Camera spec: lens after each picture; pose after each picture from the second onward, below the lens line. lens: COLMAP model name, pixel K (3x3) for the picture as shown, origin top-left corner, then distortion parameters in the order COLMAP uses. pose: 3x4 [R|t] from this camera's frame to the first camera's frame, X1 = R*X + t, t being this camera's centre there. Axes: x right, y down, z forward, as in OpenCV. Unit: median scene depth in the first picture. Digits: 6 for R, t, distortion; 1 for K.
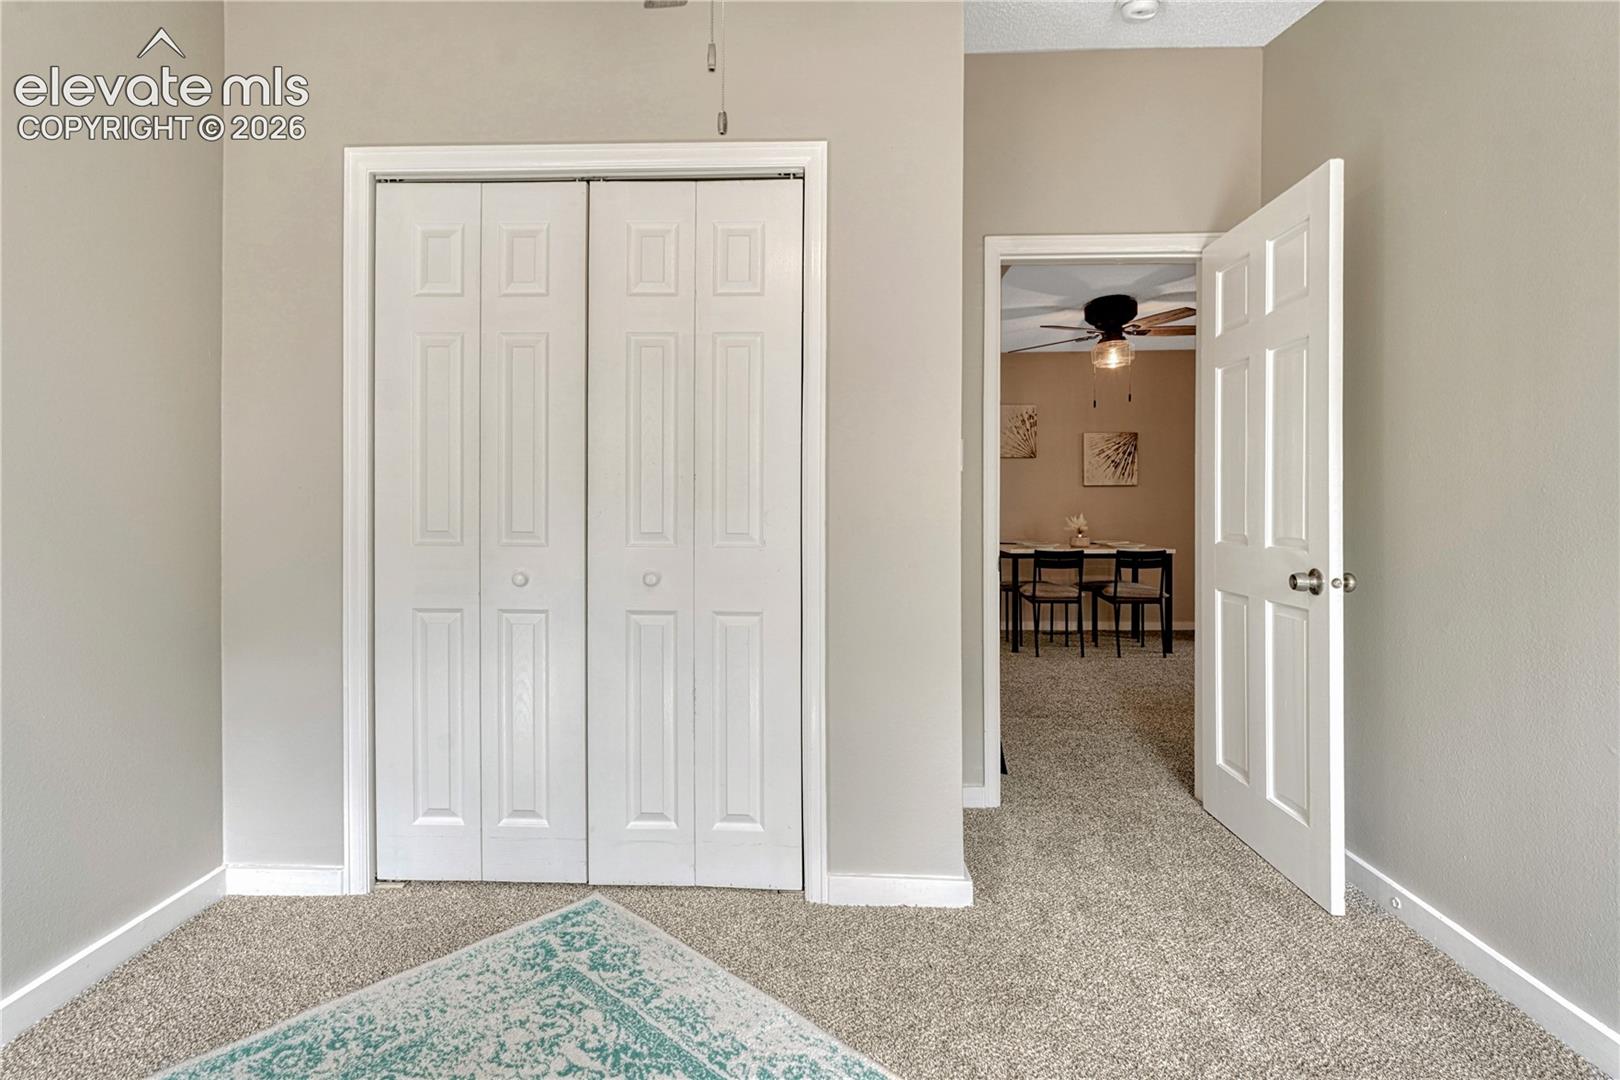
lens RADIAL K [[806.1, 0, 782.1], [0, 806.1, 505.6], [0, 0, 1]] dist [0.003179, 0.003101]
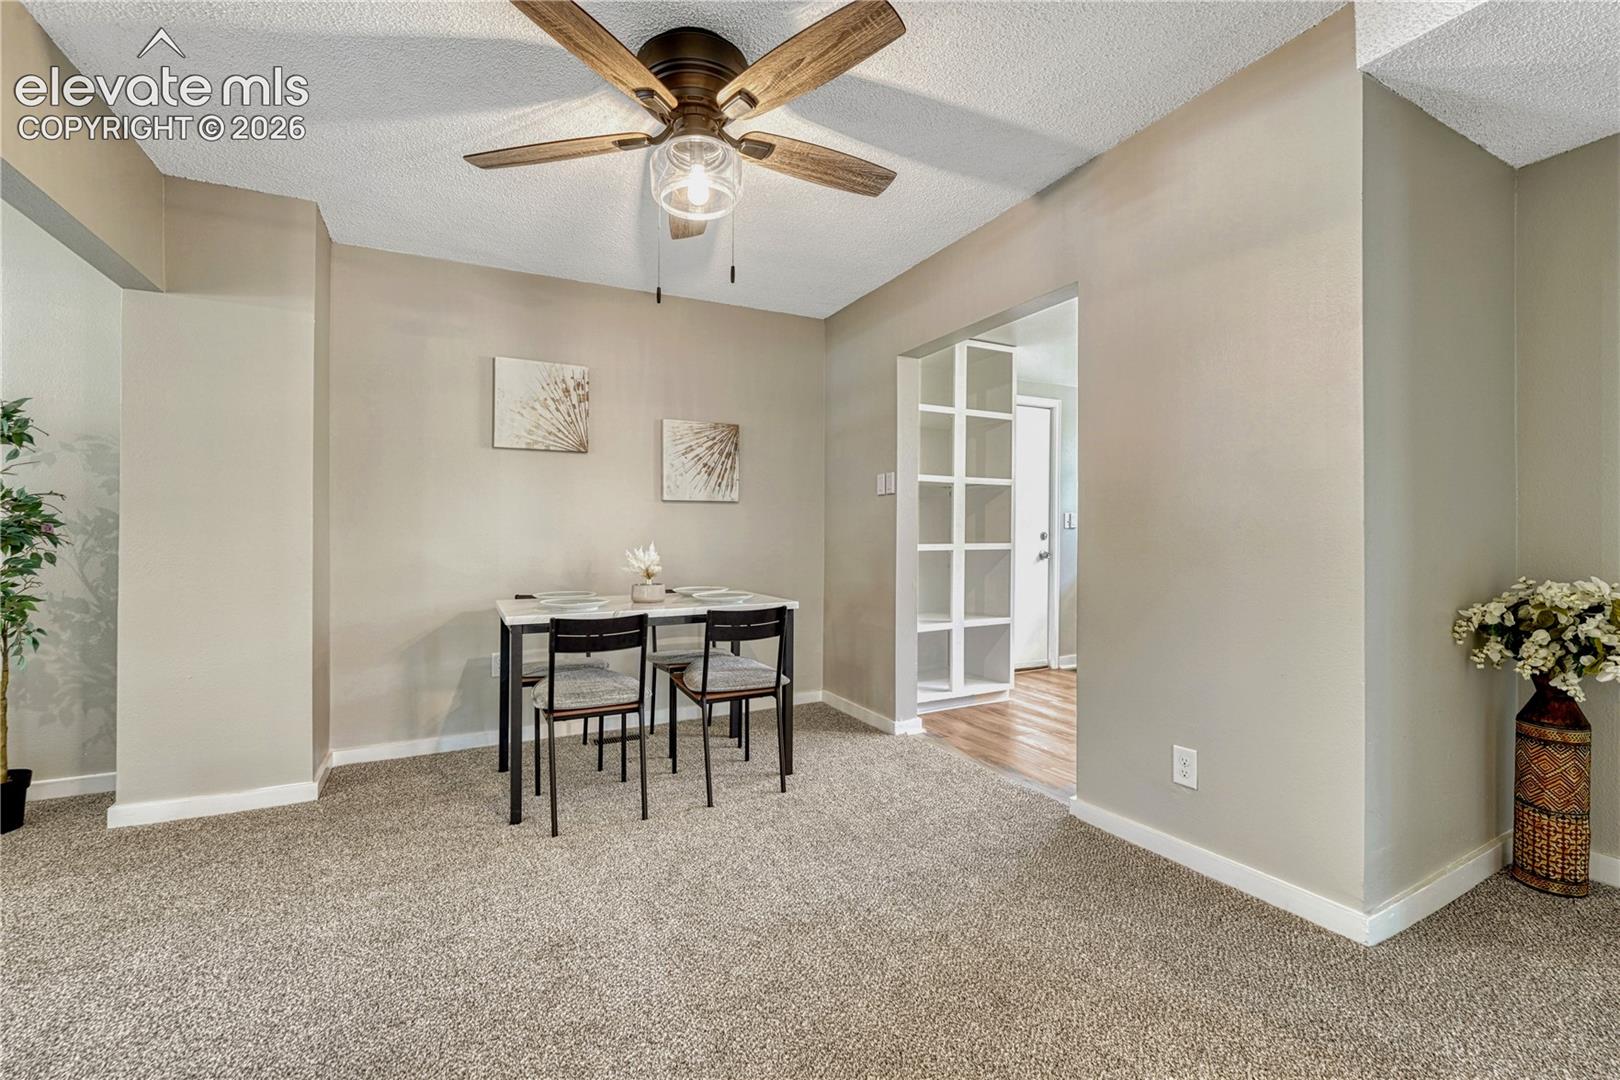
lens RADIAL K [[695.3, 0, 814.1], [0, 695.3, 527.4], [0, 0, 1]] dist [-0.014399, 0.000988]
pose [[0.863018, 0.006620, 0.505130, 0.232953], [-0.000064, 0.999916, -0.012996, 0.005135], [-0.505173, 0.011183, 0.862945, 0.540151]]
